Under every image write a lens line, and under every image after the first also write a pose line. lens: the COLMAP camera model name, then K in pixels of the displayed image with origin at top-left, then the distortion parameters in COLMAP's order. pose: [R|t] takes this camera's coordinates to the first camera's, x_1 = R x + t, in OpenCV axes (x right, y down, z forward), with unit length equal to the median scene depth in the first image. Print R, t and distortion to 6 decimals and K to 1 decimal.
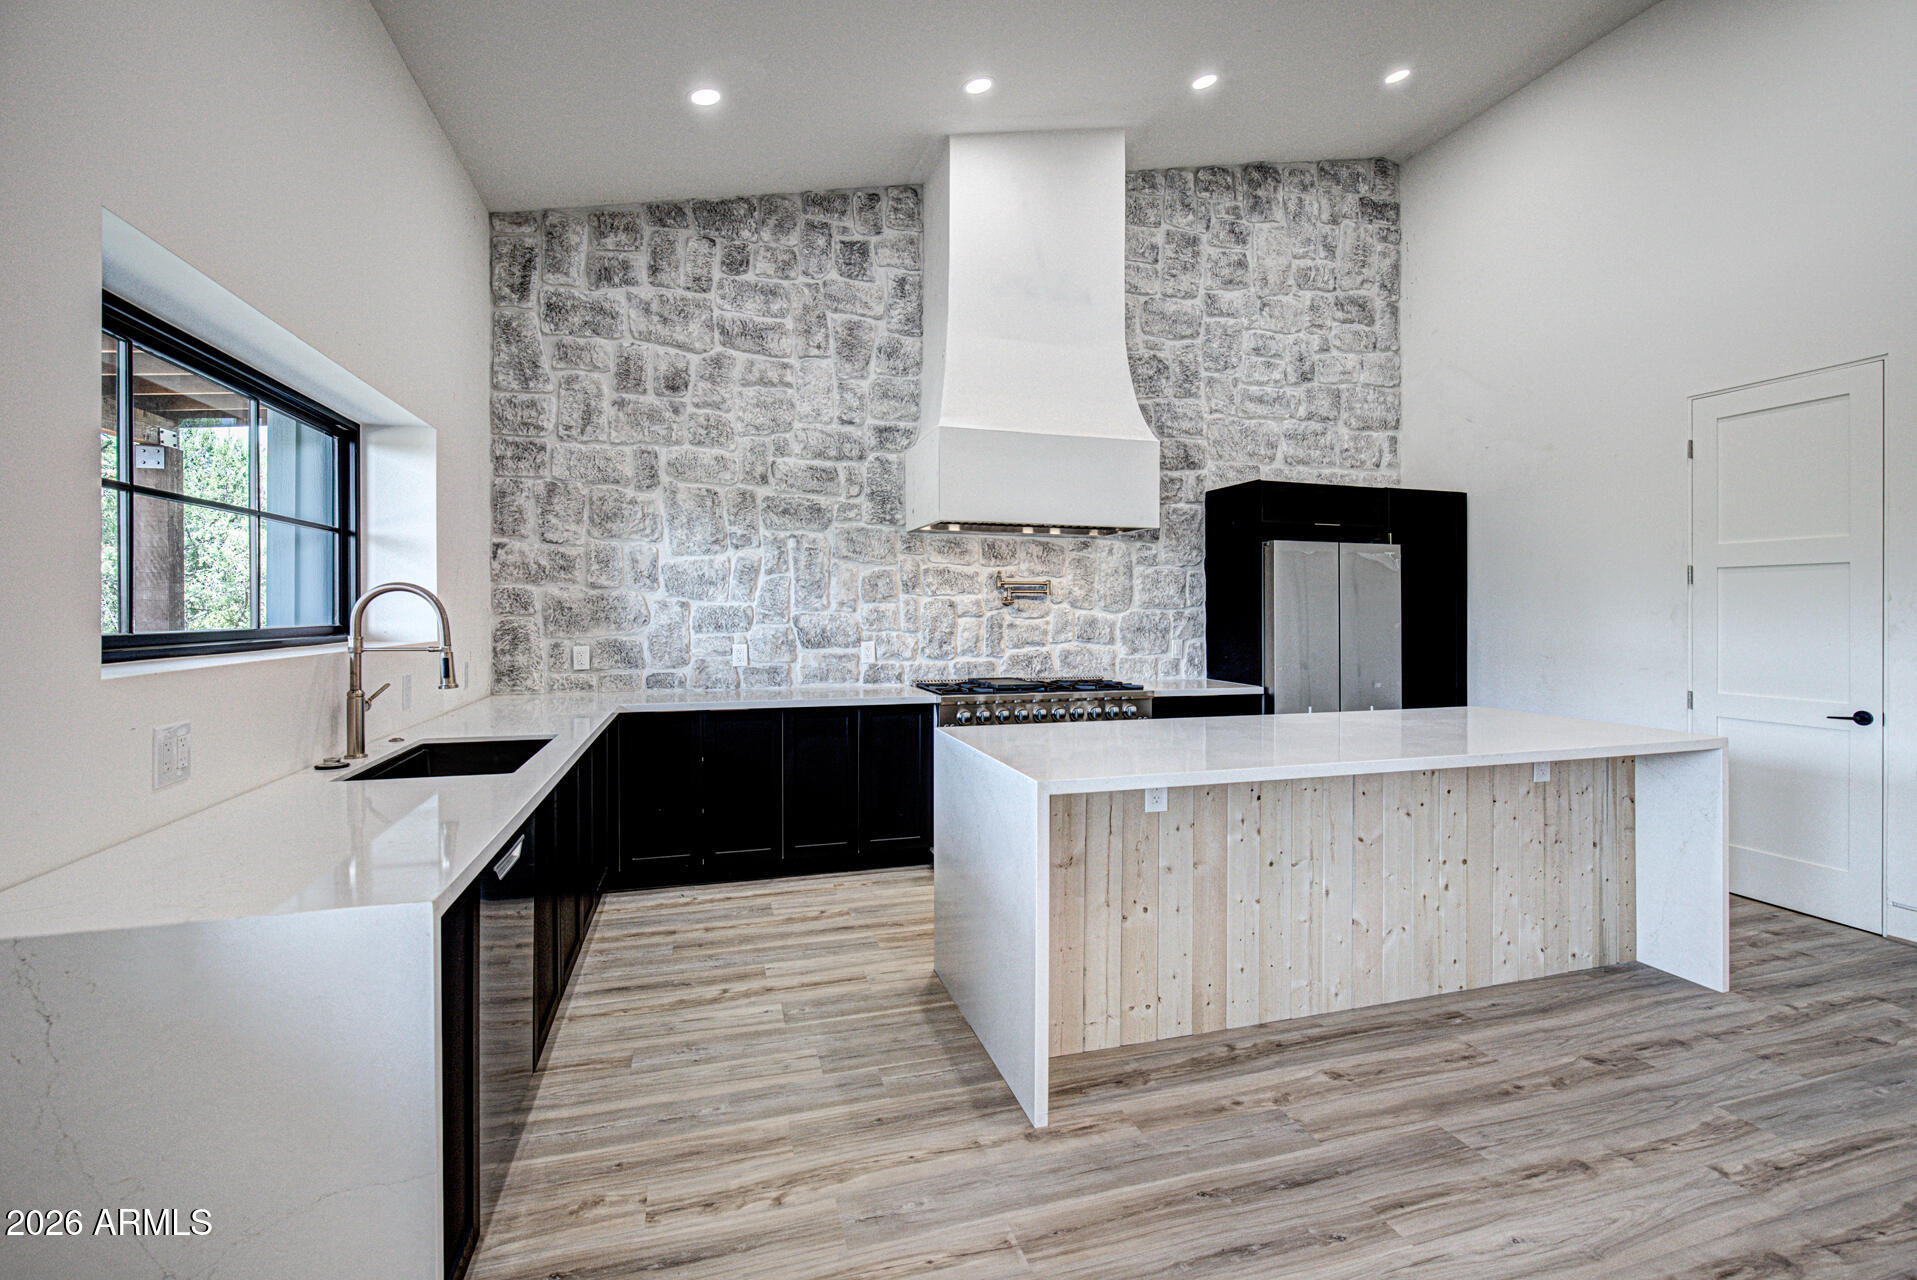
lens RADIAL K [[849.0, 0, 967.9], [0, 849.0, 605.1], [0, 0, 1]] dist [-0.012310, 0.000441]
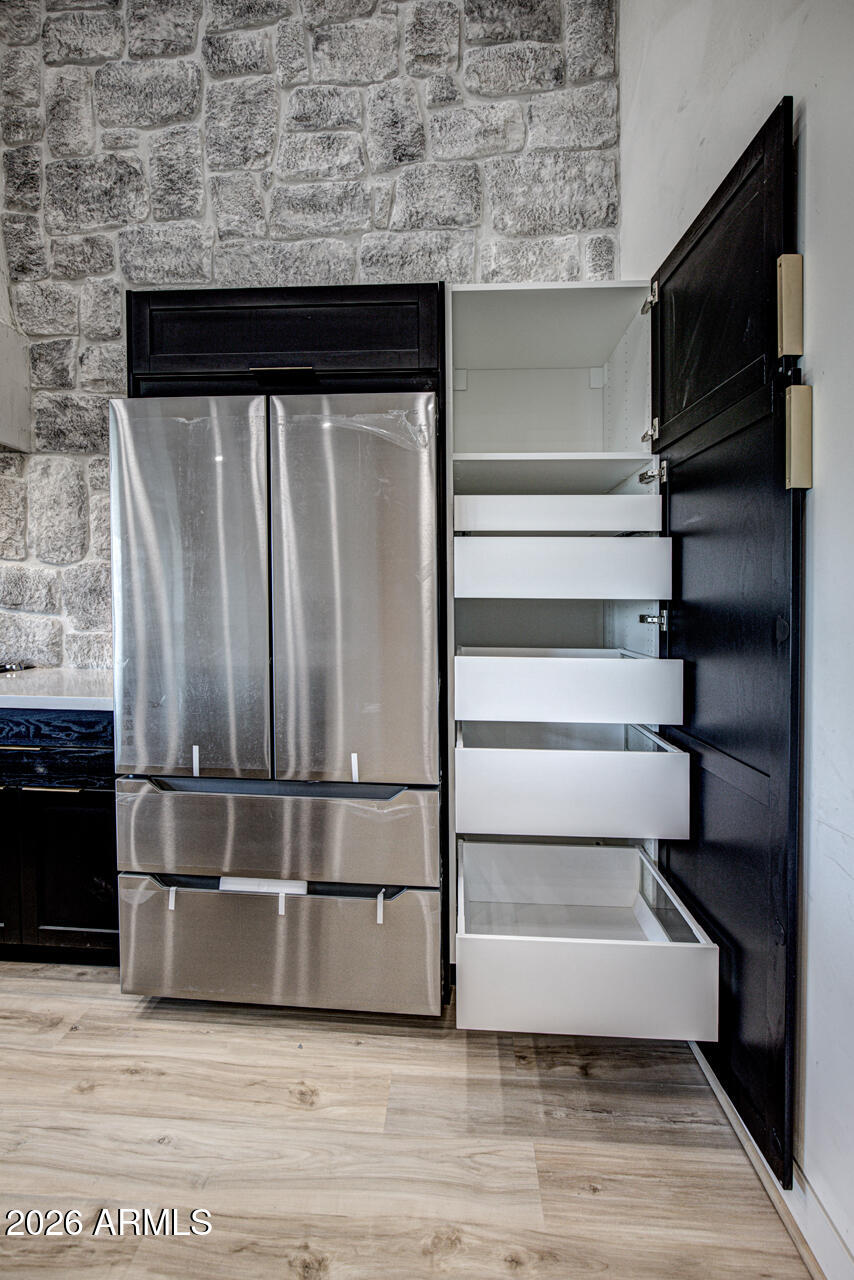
lens RADIAL K [[591.1, 0, 395.4], [0, 591.1, 614.8], [0, 0, 1]] dist [-0.012613, 0.000366]
pose [[0.930903, 0.010675, -0.365111, 0.662016], [-0.001233, 0.999659, 0.026084, 0.039868], [0.365264, -0.023831, 0.930599, 0.759923]]
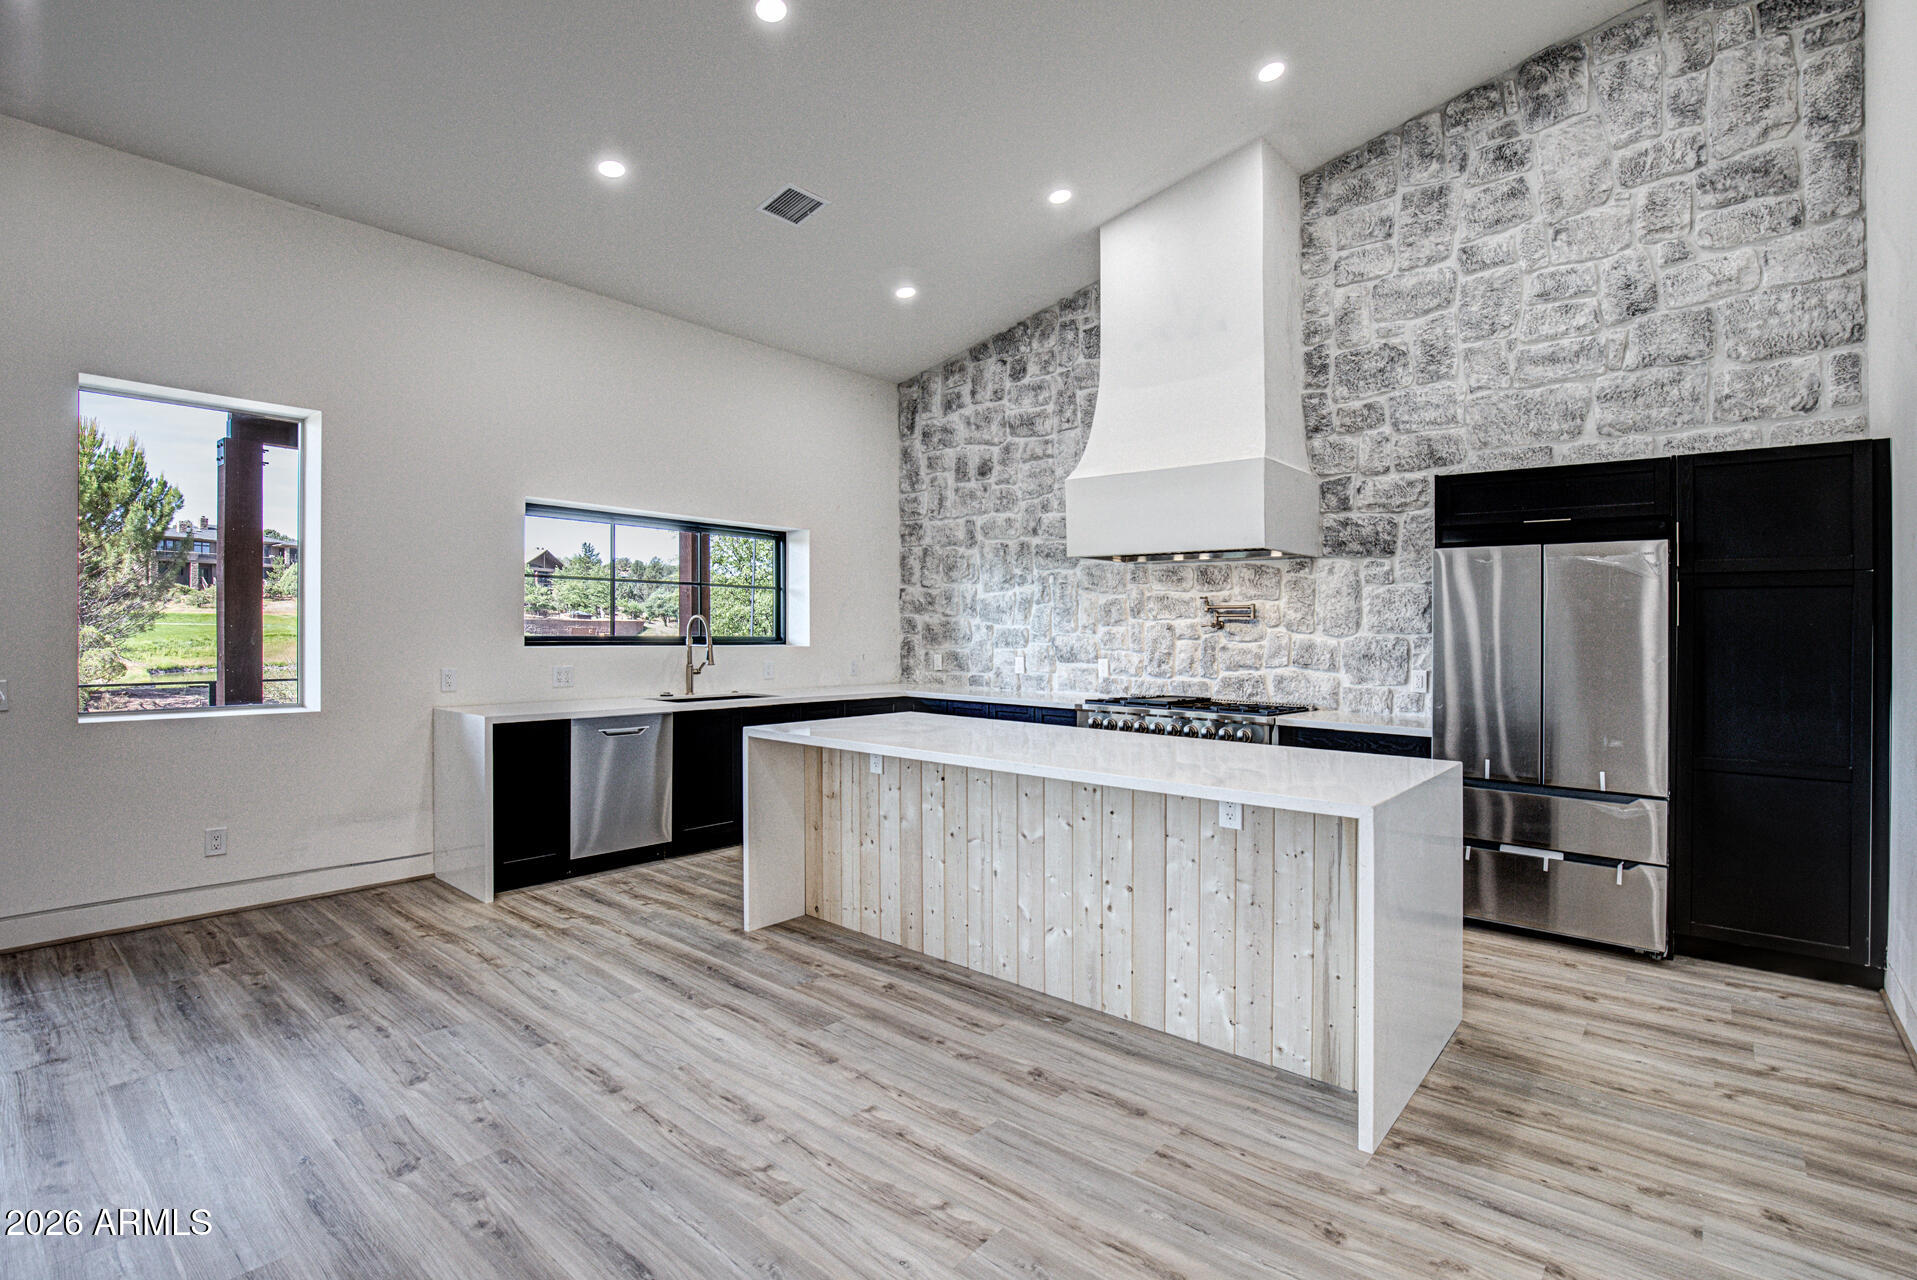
lens RADIAL K [[874.4, 0, 1025.7], [0, 874.4, 640.1], [0, 0, 1]] dist [-0.035941, 0.009414]
pose [[0.583284, 0.011738, -0.812184, 0.839637], [-0.005893, 0.999930, 0.010219, 0.005016], [0.812247, -0.001175, 0.583312, 0.201146]]
